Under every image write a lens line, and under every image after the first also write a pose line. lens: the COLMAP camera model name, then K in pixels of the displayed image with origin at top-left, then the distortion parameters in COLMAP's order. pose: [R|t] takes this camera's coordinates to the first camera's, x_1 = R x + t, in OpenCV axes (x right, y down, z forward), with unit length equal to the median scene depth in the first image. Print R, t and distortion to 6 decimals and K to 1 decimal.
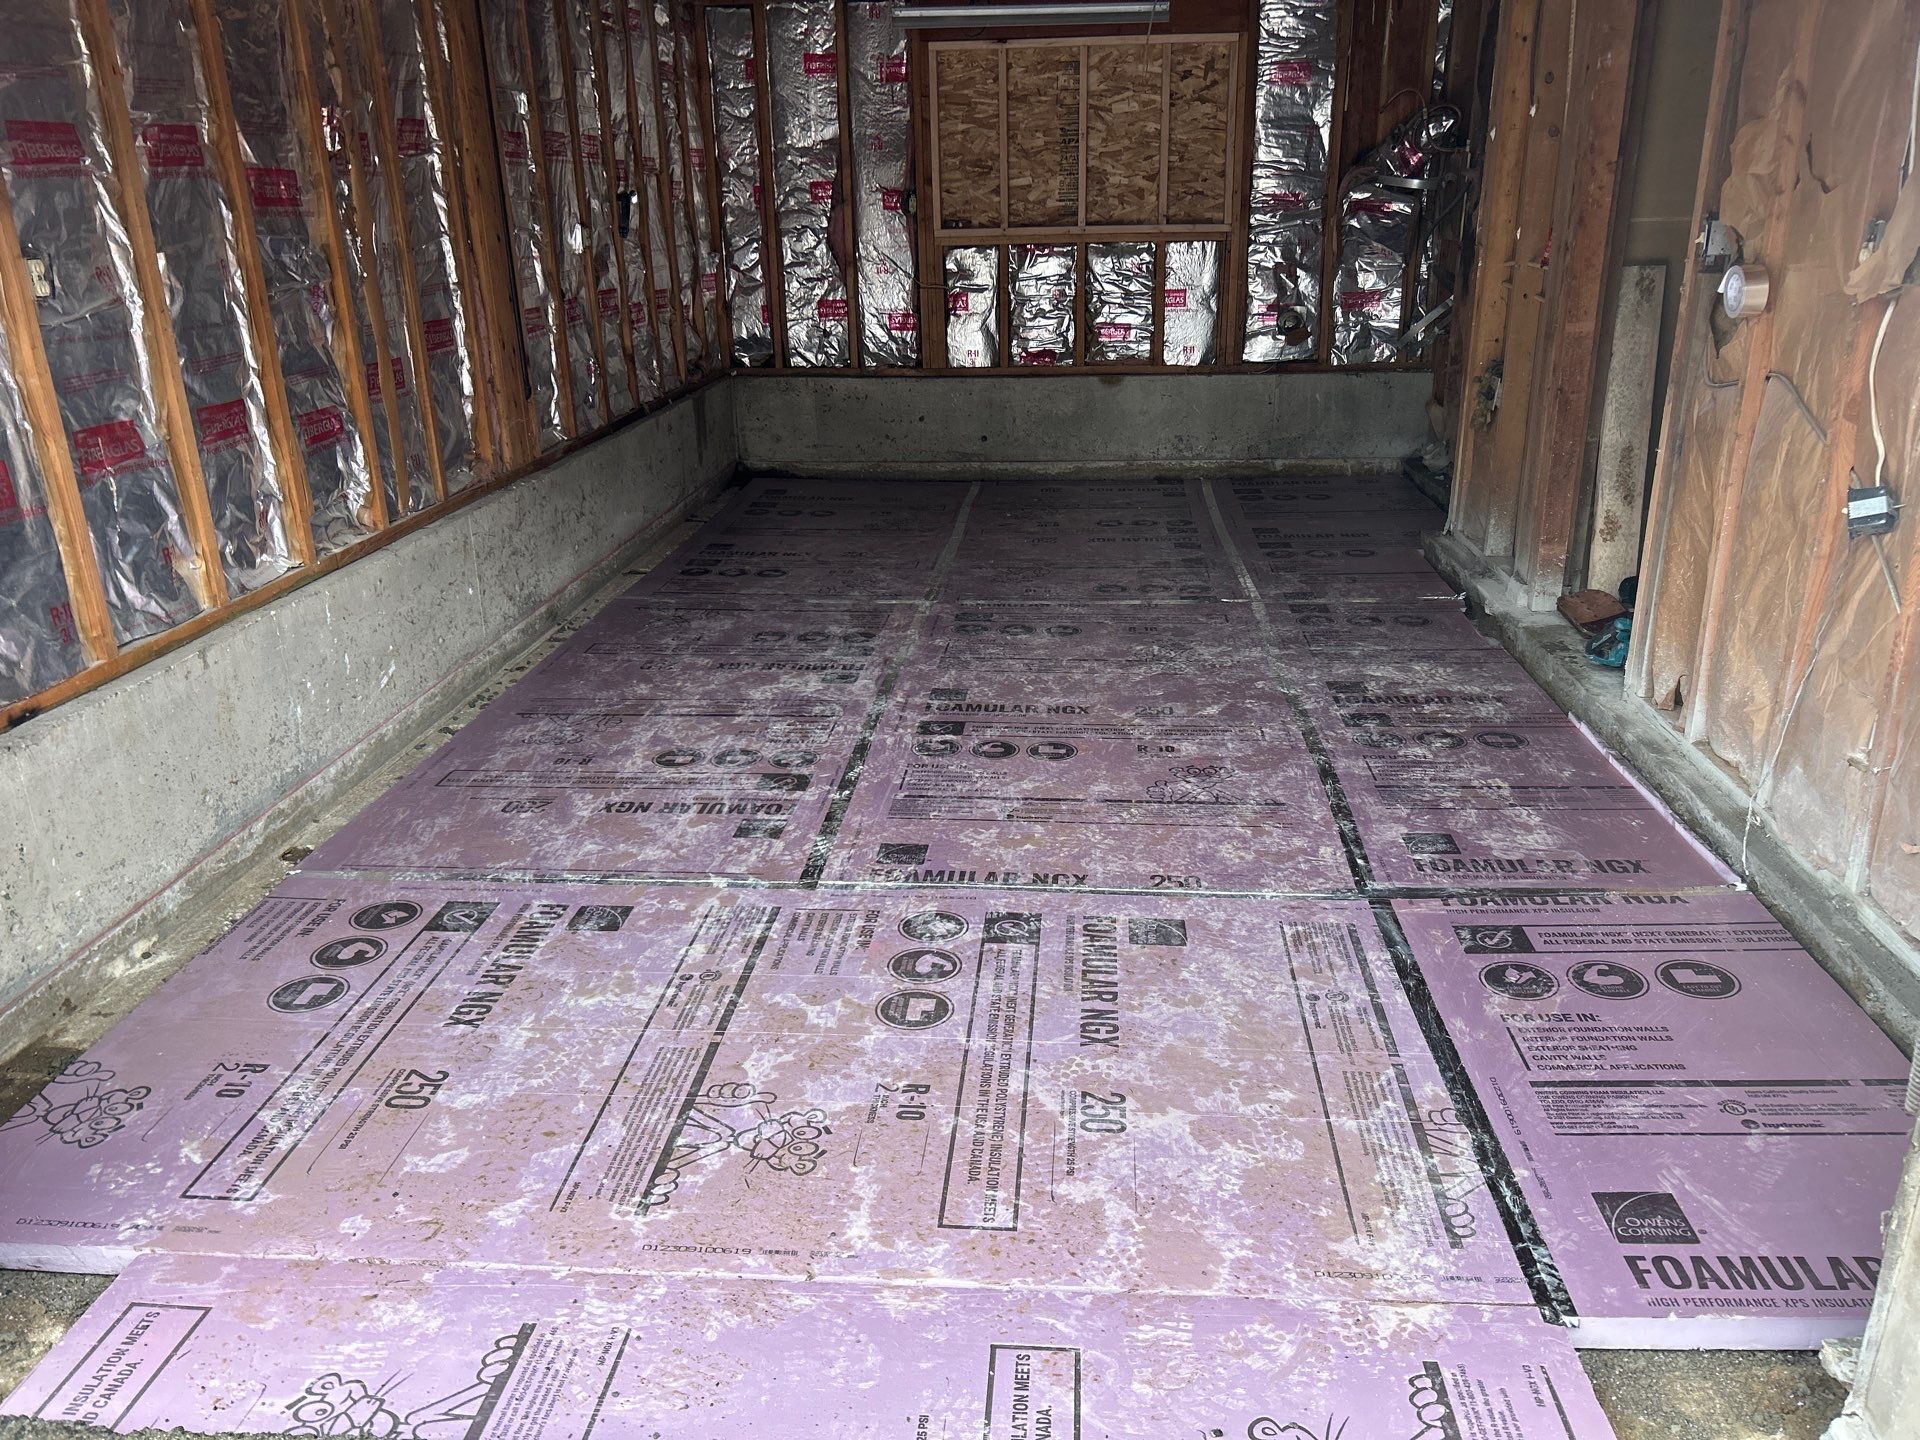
lens RADIAL K [[1444.9, 0, 953.6], [0, 1444.9, 726.4], [0, 0, 1]] dist [0.033225, -0.040887]
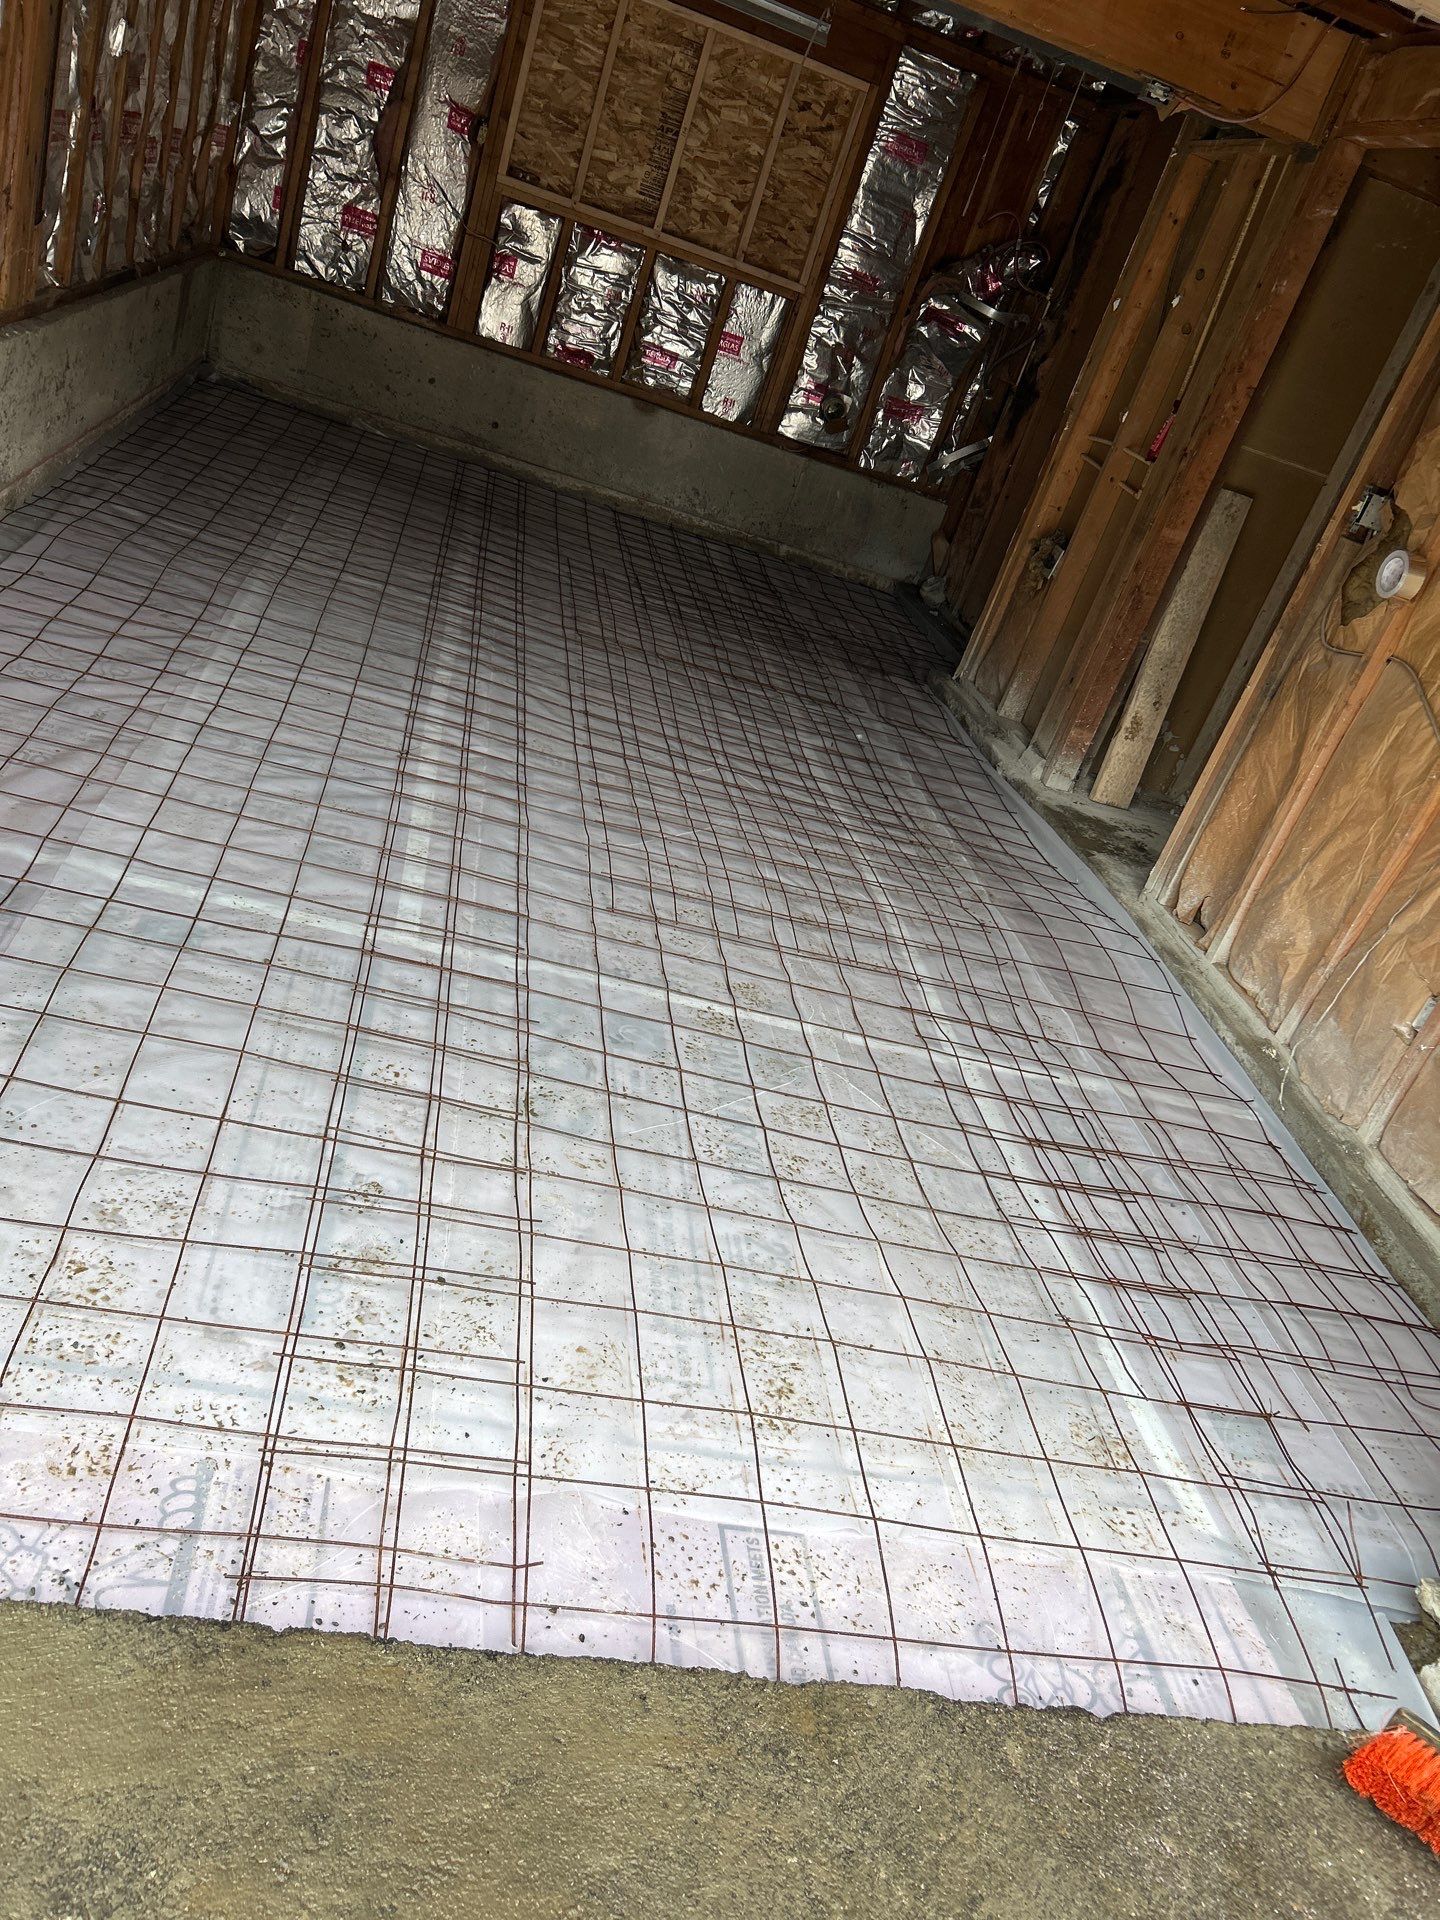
lens RADIAL K [[1446.8, 0, 720.0], [0, 1446.8, 960.0], [0, 0, 1]] dist [0.024723, -0.025292]
pose [[0.922019, 0.193500, 0.335317, -0.094495], [-0.242088, 0.964074, 0.109334, -0.009761], [-0.302115, -0.181984, 0.935739, 0.042767]]
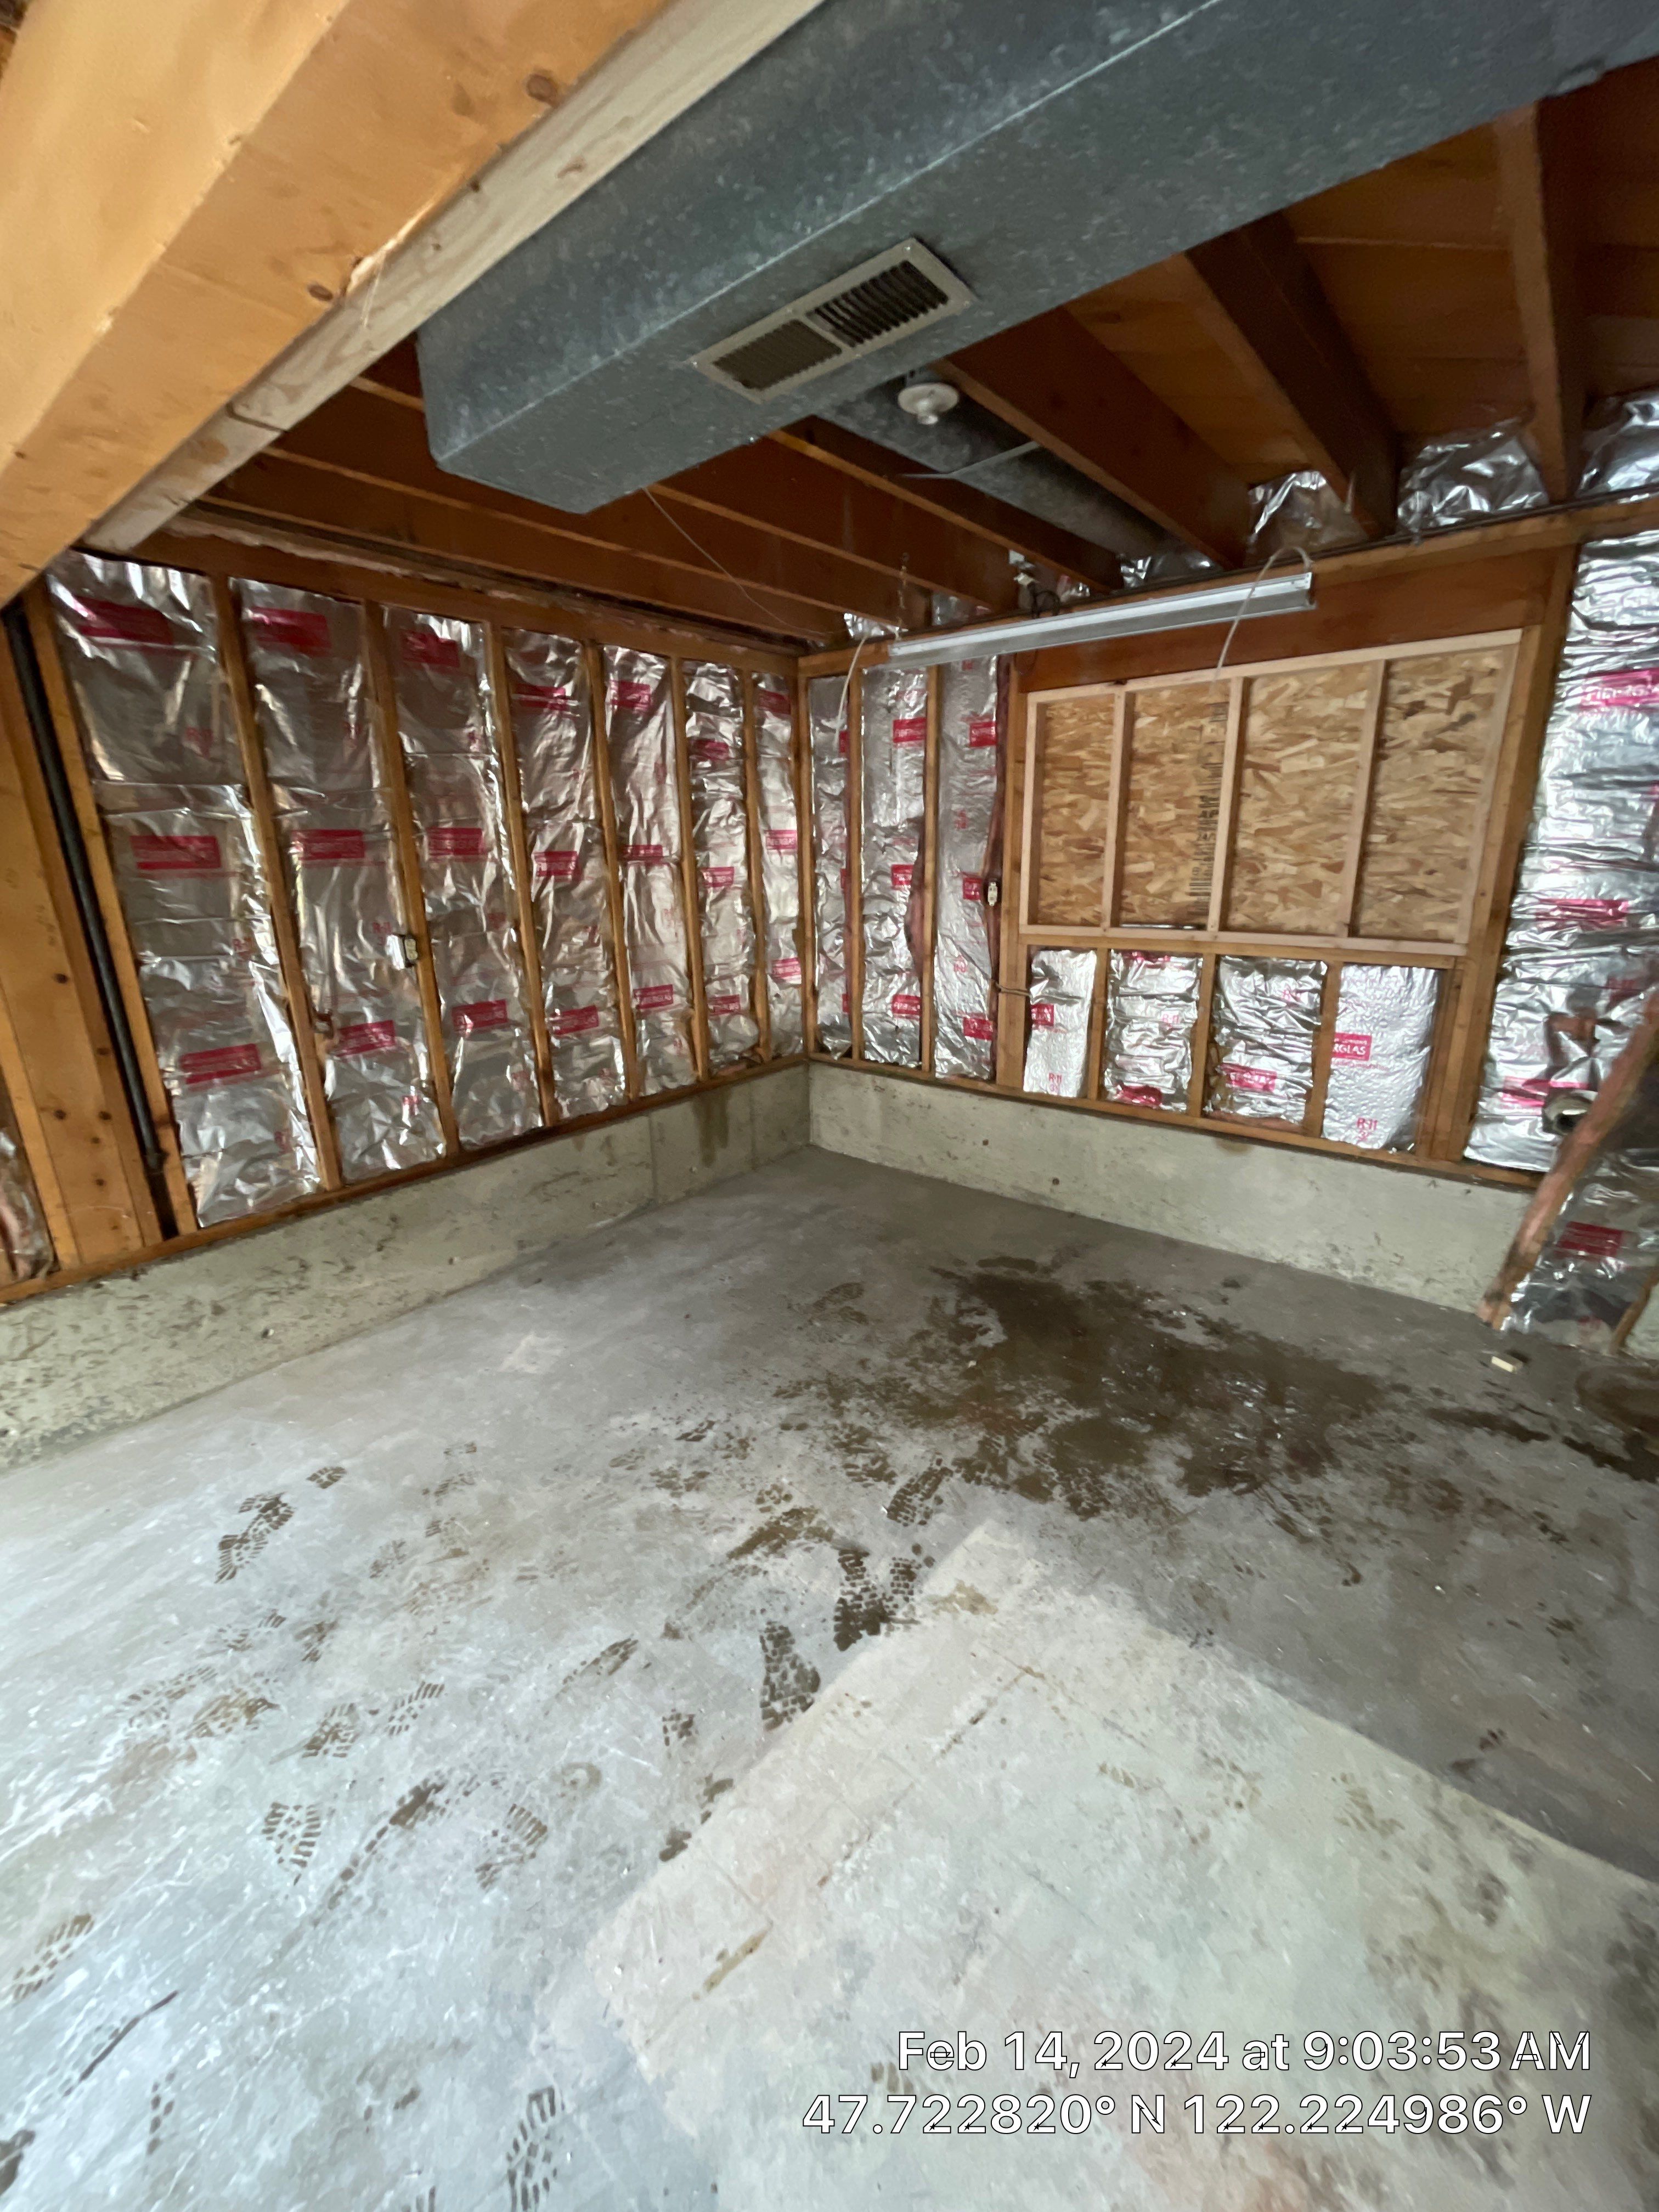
lens RADIAL K [[884.3, 0, 817.0], [0, 884.3, 1105.9], [0, 0, 1]] dist [-0.018387, 0.009382]
pose [[0.828673, 0.158732, -0.536754, 0.172254], [-0.186522, 0.982447, 0.002570, -0.228101], [0.527741, 0.097987, 0.843735, 0.549169]]
